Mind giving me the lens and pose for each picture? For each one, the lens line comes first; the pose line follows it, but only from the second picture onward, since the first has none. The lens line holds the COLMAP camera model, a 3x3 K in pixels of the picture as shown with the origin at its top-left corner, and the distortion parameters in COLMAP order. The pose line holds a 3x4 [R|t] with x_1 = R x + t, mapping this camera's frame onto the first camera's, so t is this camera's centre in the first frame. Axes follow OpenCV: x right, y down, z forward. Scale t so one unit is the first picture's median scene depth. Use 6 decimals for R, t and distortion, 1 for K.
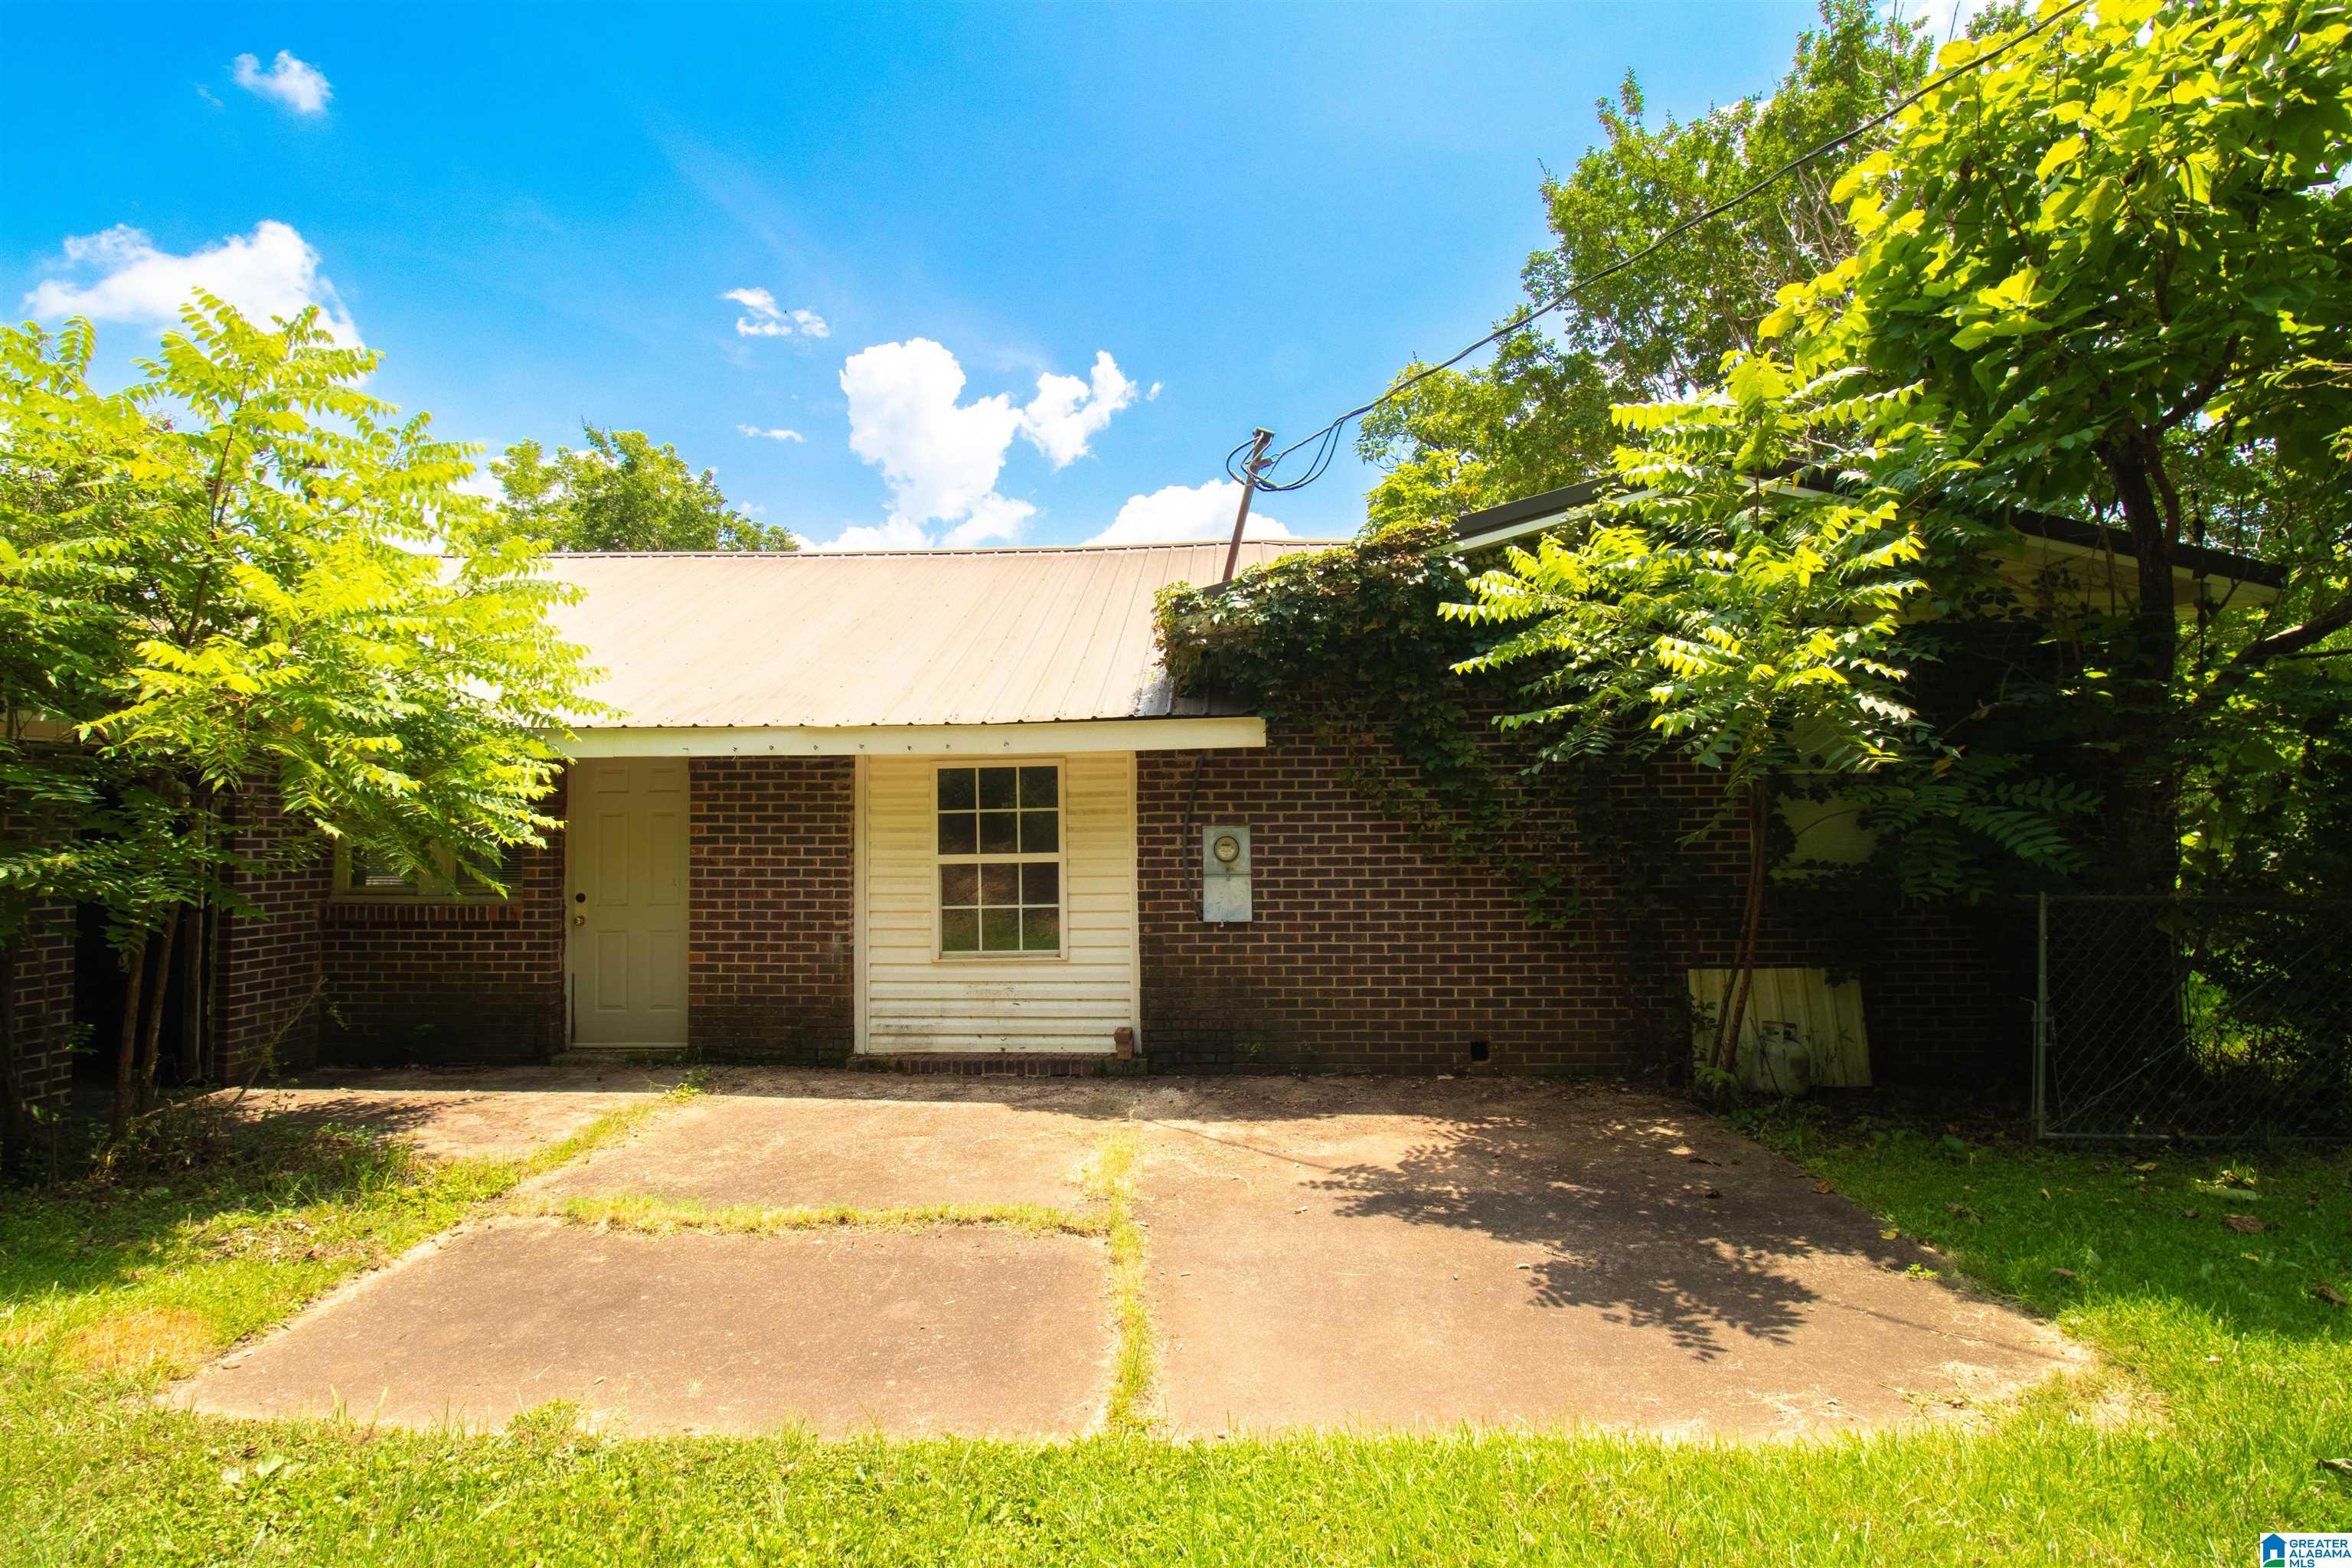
lens RADIAL K [[1162.3, 0, 1136.6], [0, 1162.3, 786.2], [0, 0, 1]] dist [0.001705, -0.015937]
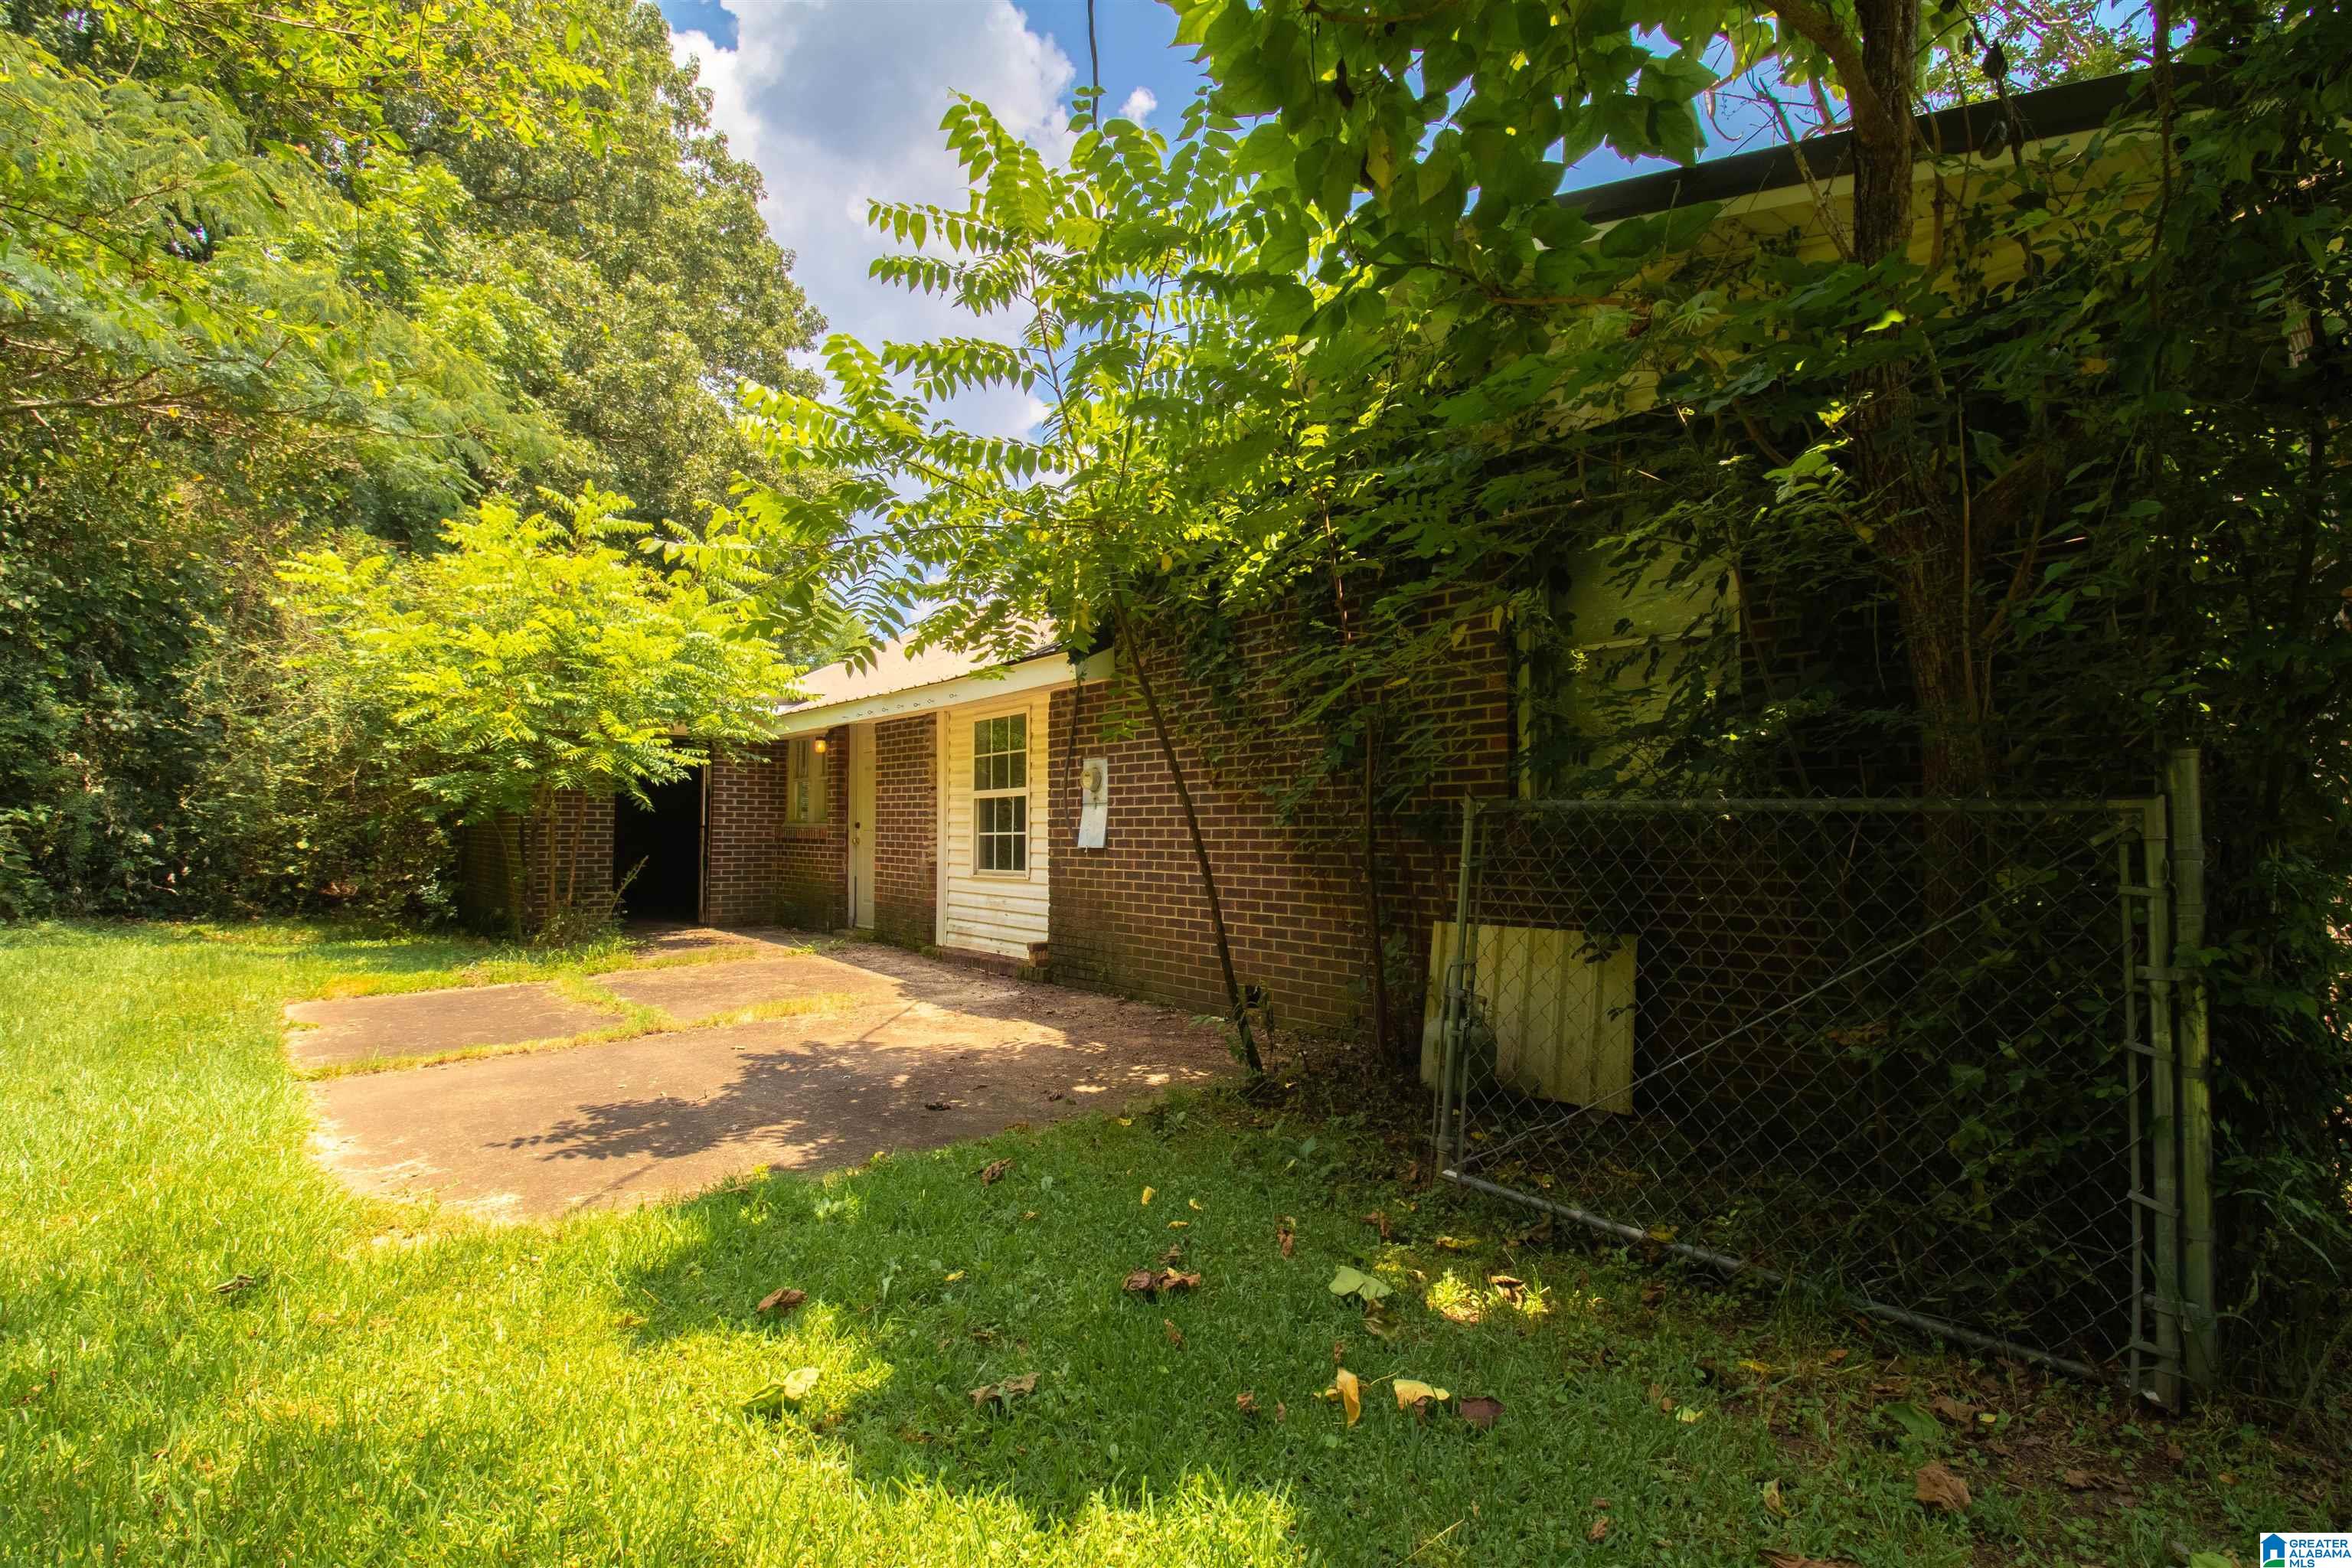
lens RADIAL K [[1136.5, 0, 1177.8], [0, 1136.5, 782.4], [0, 0, 1]] dist [0.004701, -0.016444]
pose [[0.666810, -0.021238, -0.744925, 1.296002], [0.017347, 0.999765, -0.012975, 0.102947], [0.745026, -0.004270, 0.667022, 0.524922]]
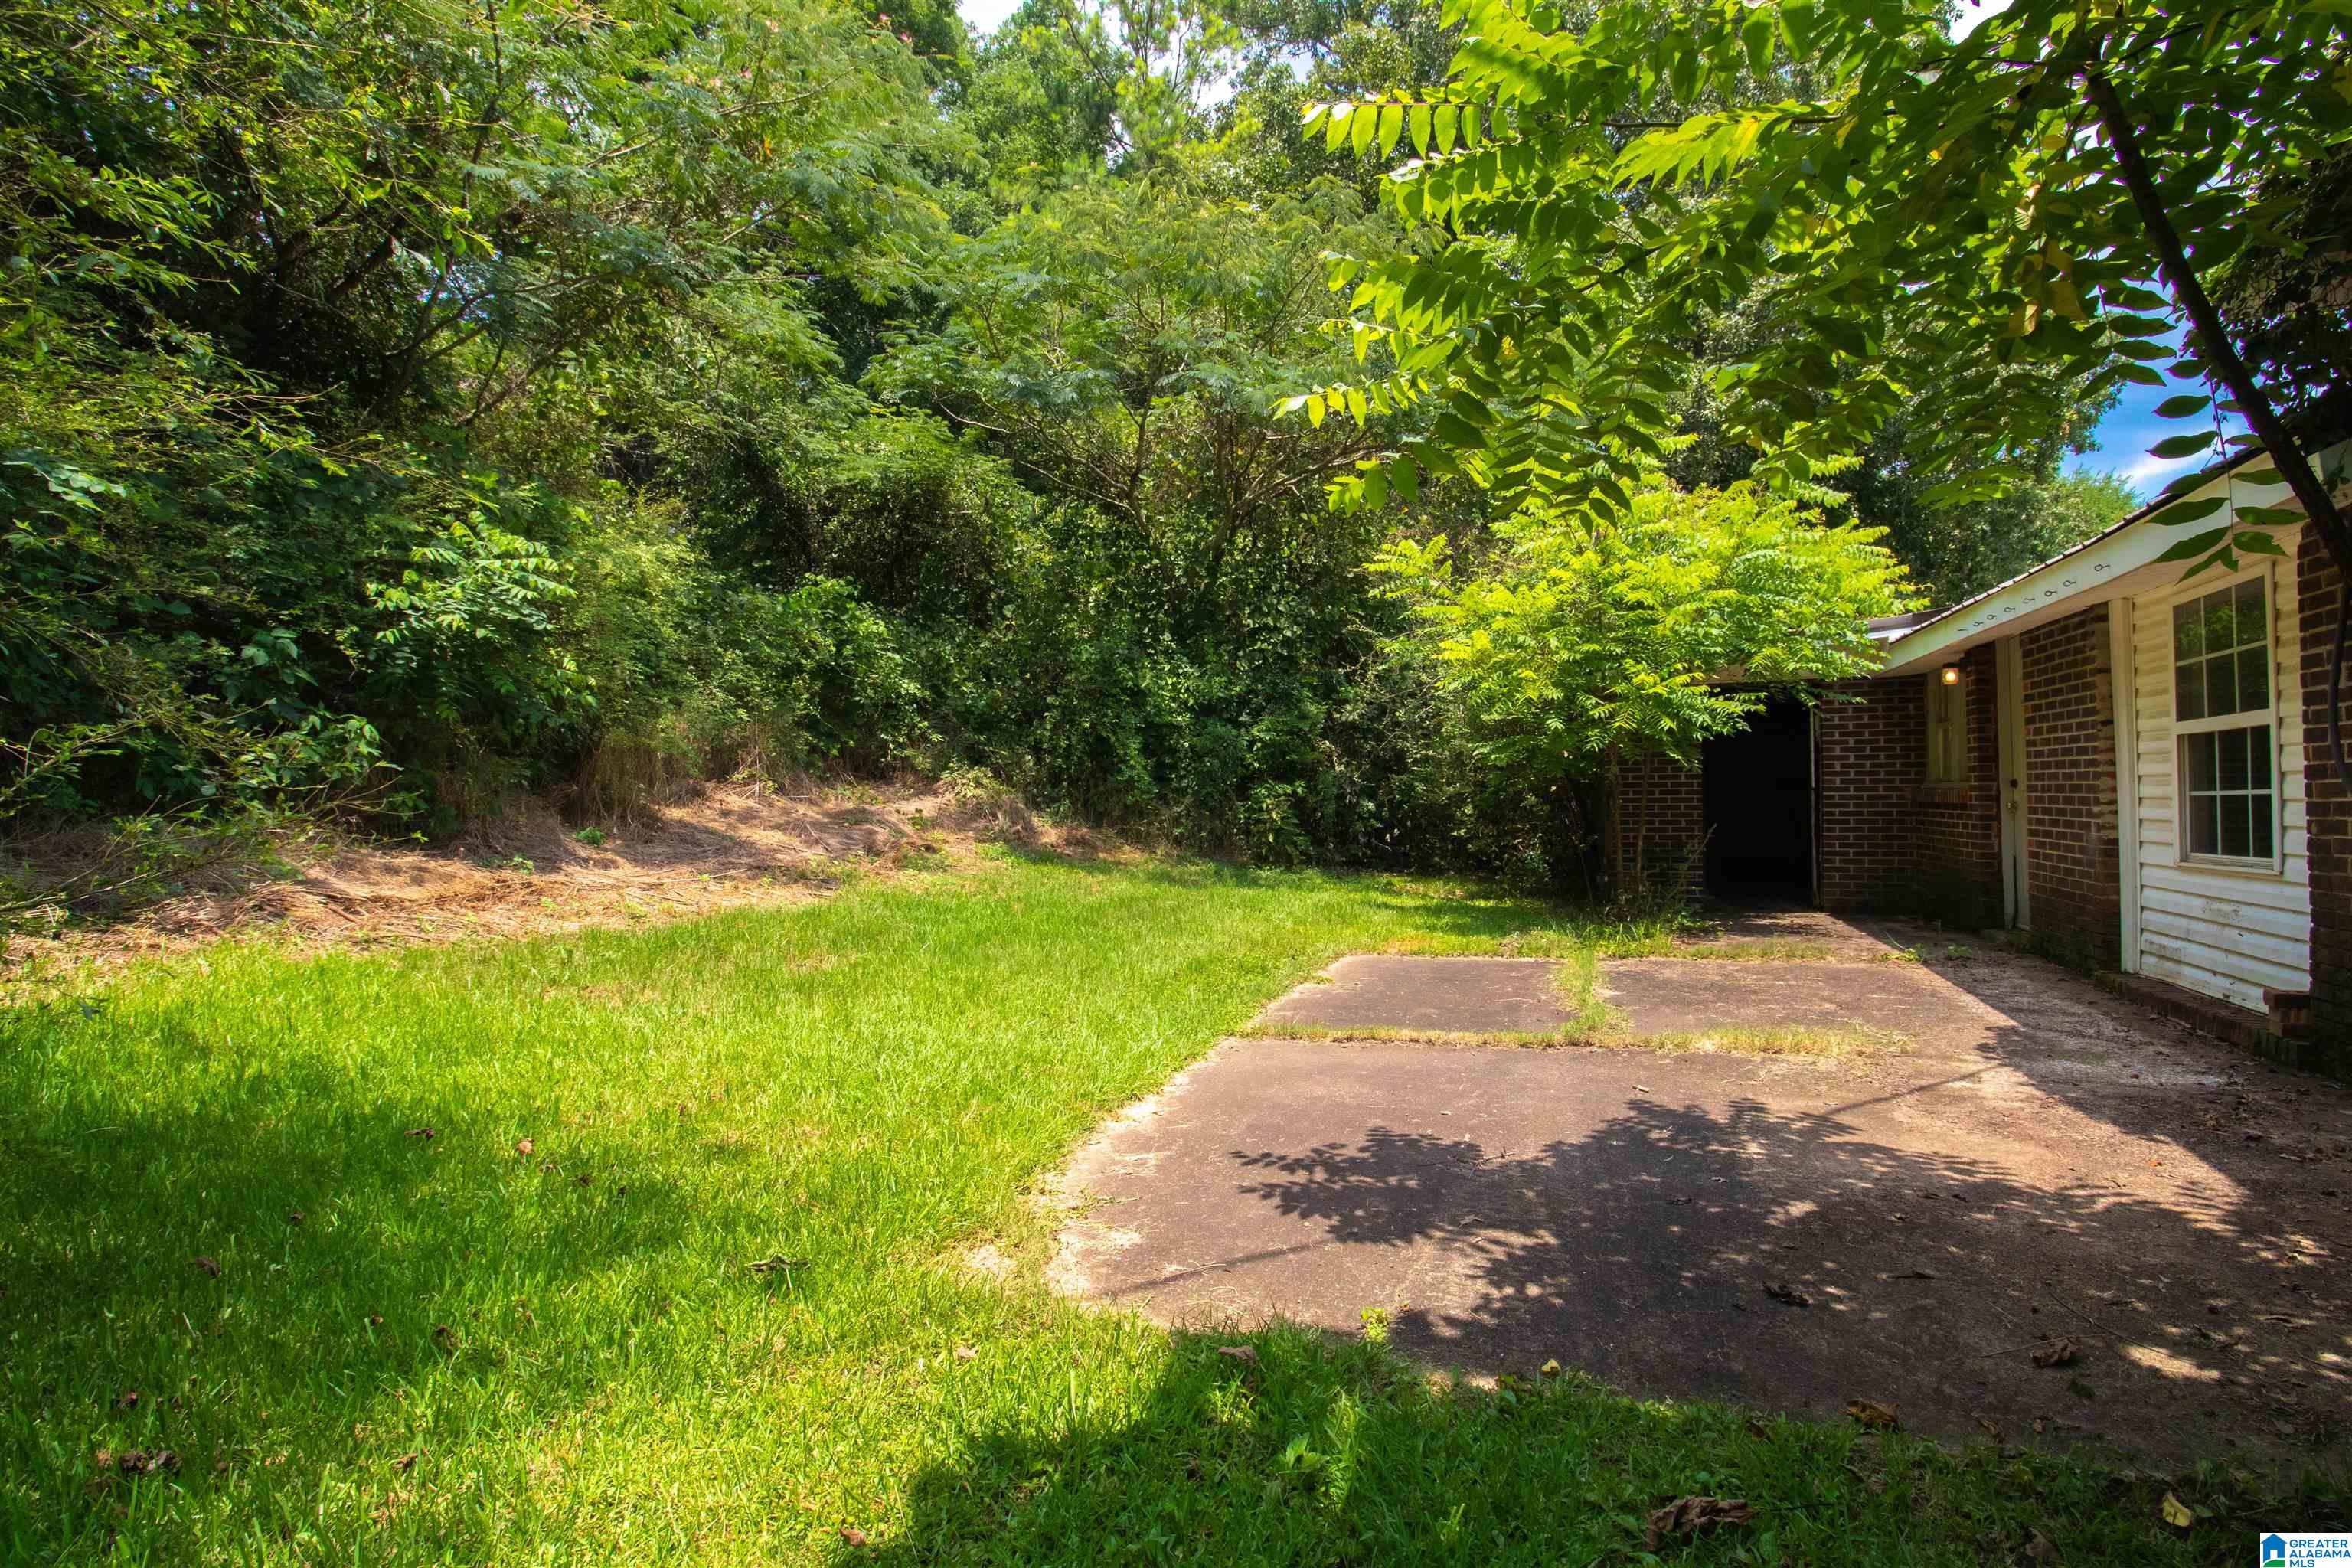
lens RADIAL K [[1106.0, 0, 1184.6], [0, 1106.0, 789.1], [0, 0, 1]] dist [0.009736, -0.016826]
pose [[-0.296746, 0.001667, -0.954955, 1.024395], [0.043430, 0.998987, -0.011752, 0.121834], [0.953968, -0.044961, -0.296518, 0.890126]]
